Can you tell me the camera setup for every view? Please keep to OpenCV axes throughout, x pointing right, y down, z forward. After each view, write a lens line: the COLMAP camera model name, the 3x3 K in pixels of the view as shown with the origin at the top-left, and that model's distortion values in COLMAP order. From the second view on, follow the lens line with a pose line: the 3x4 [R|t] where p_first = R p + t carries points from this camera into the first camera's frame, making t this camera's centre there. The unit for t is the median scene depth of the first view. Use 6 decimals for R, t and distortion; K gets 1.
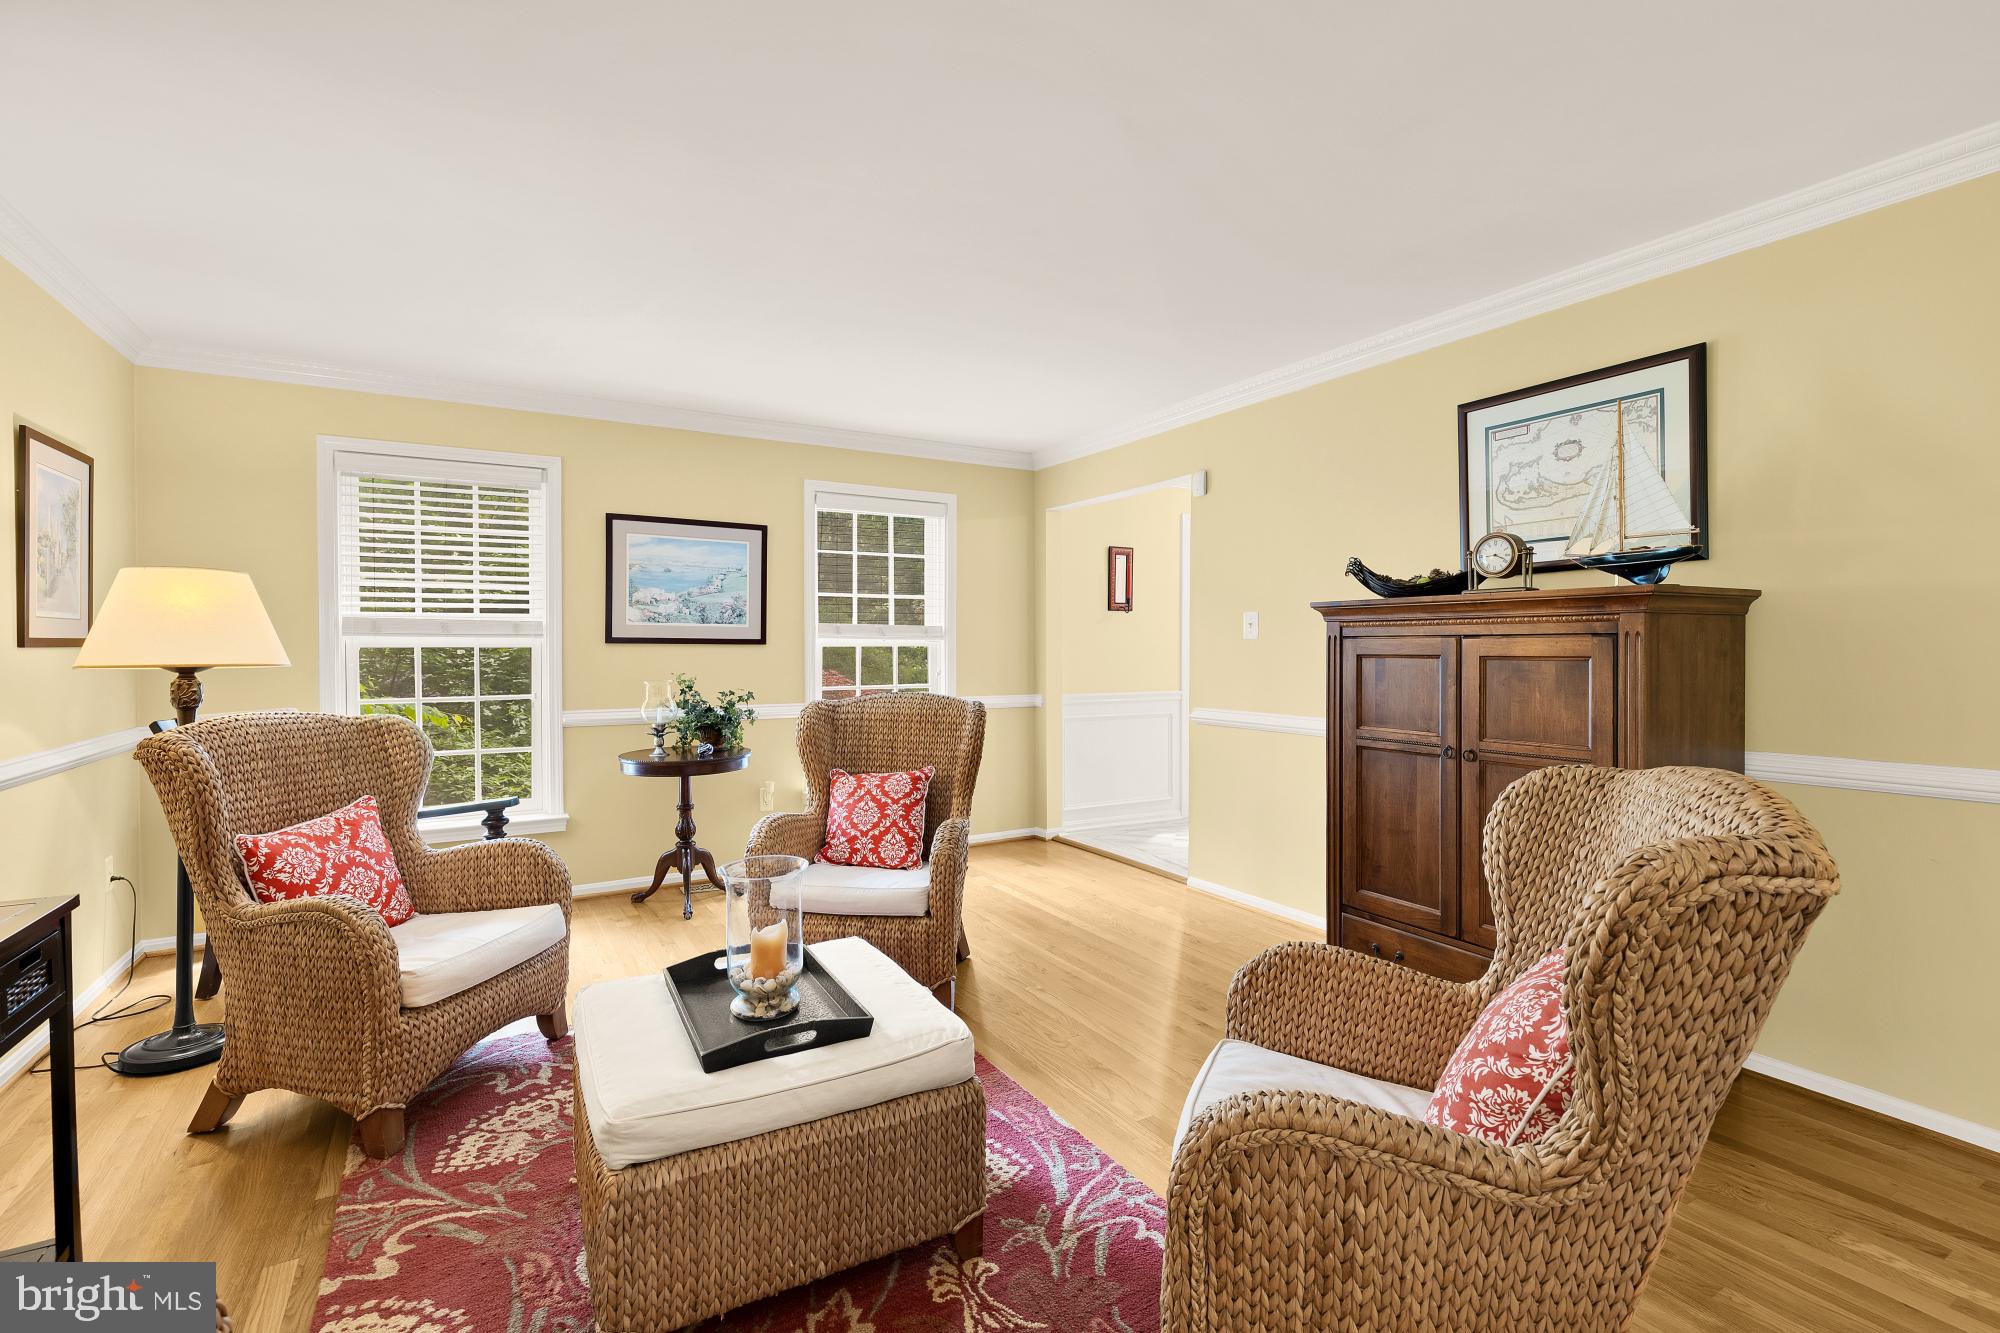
lens RADIAL K [[904.4, 0, 1010.7], [0, 904.4, 654.7], [0, 0, 1]] dist [0.005702, -0.000004]
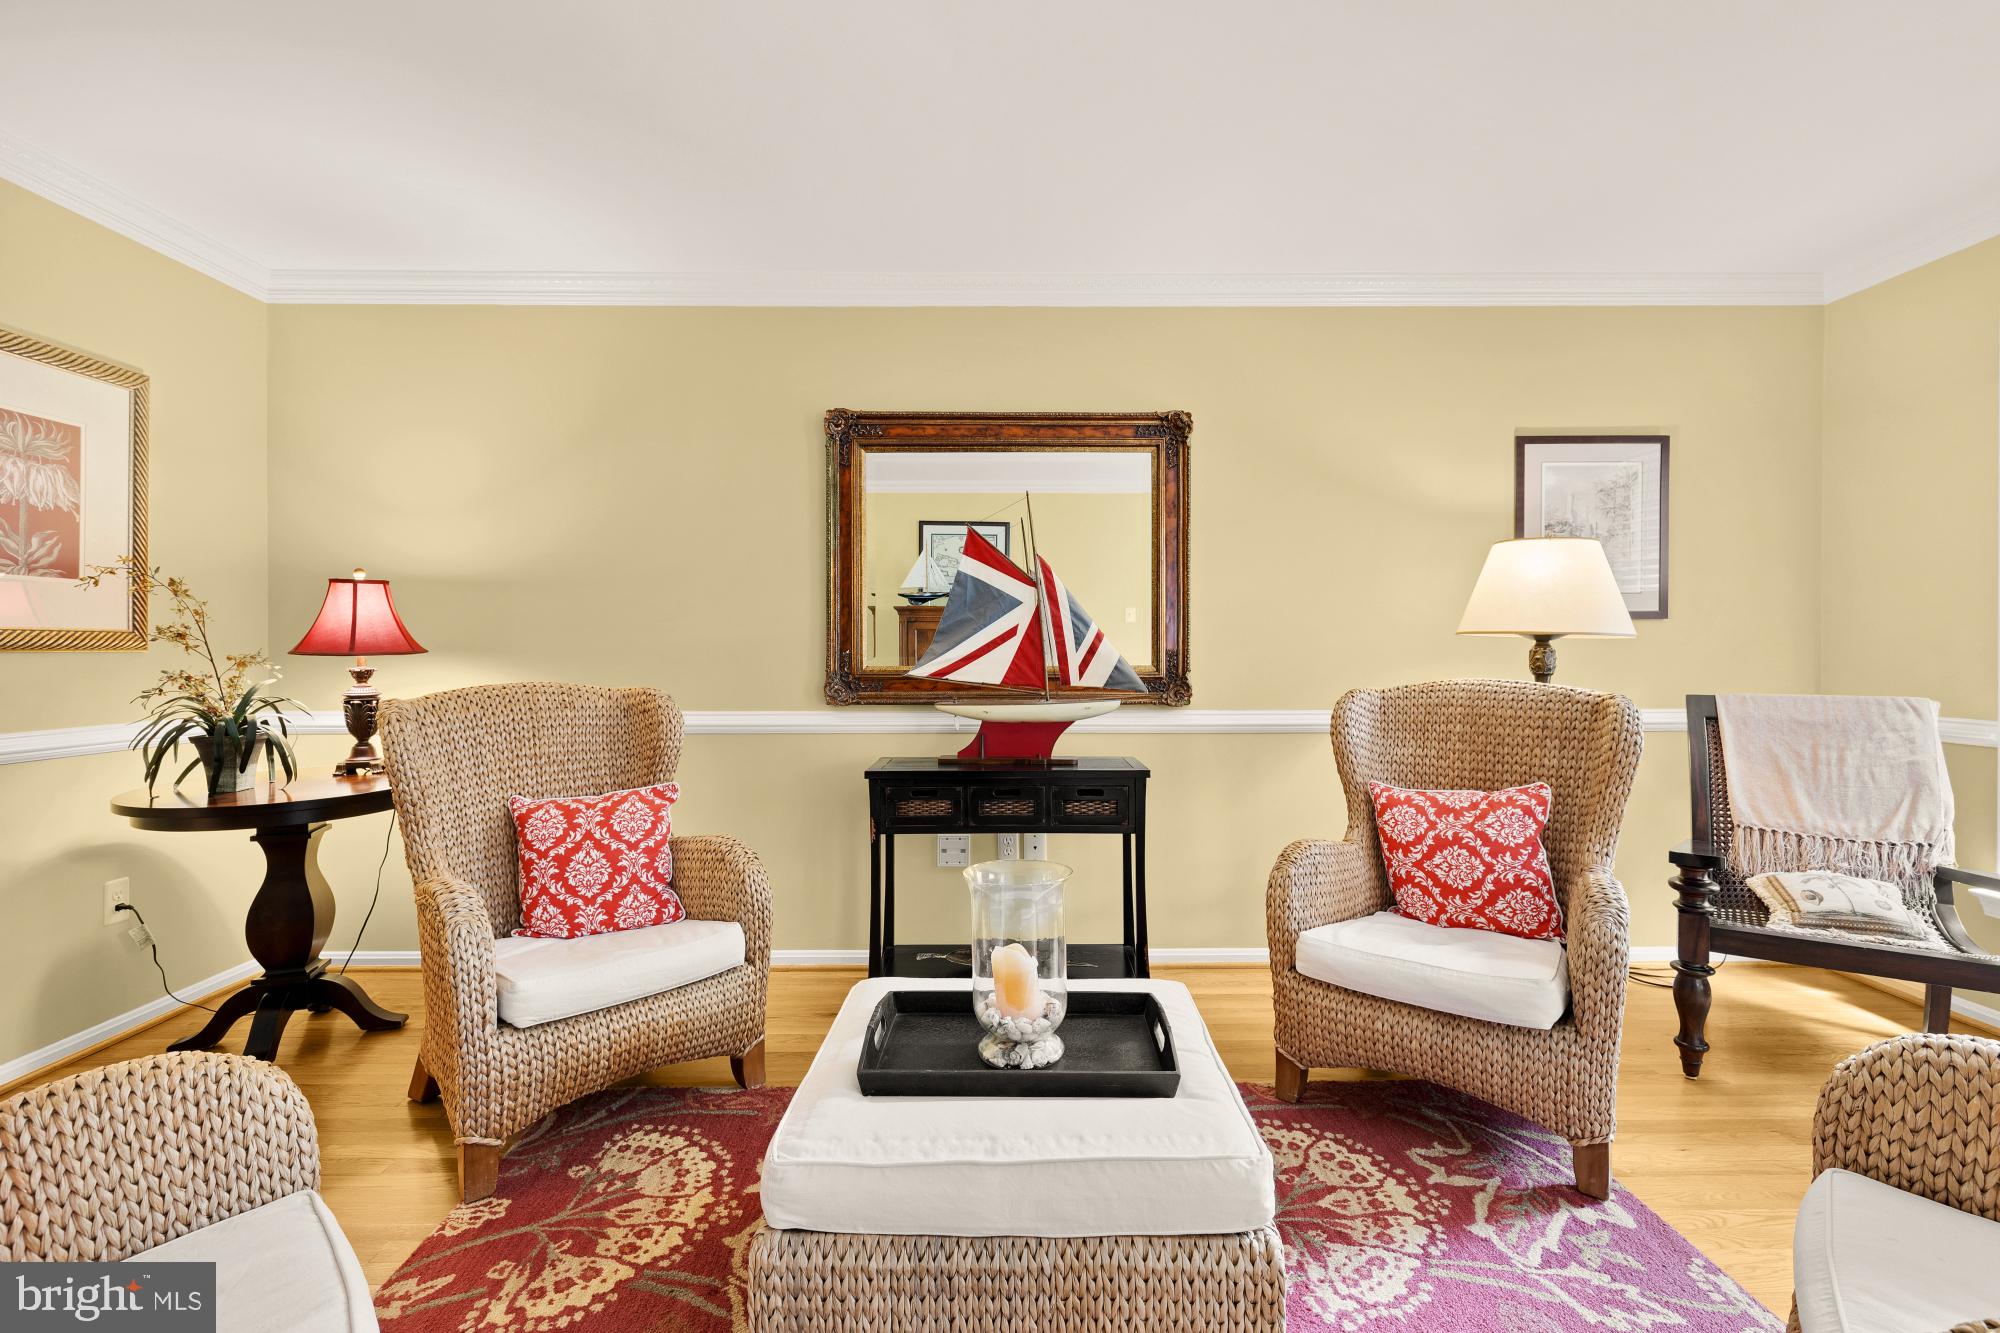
lens RADIAL K [[904.4, 0, 1000.1], [0, 904.4, 646.5], [0, 0, 1]] dist [0.005702, -0.000004]
pose [[-0.515896, 0.008618, -0.856608, 0.329827], [-0.002809, 0.999927, 0.011751, 0.018383], [0.856647, 0.008468, -0.515834, 1.111726]]
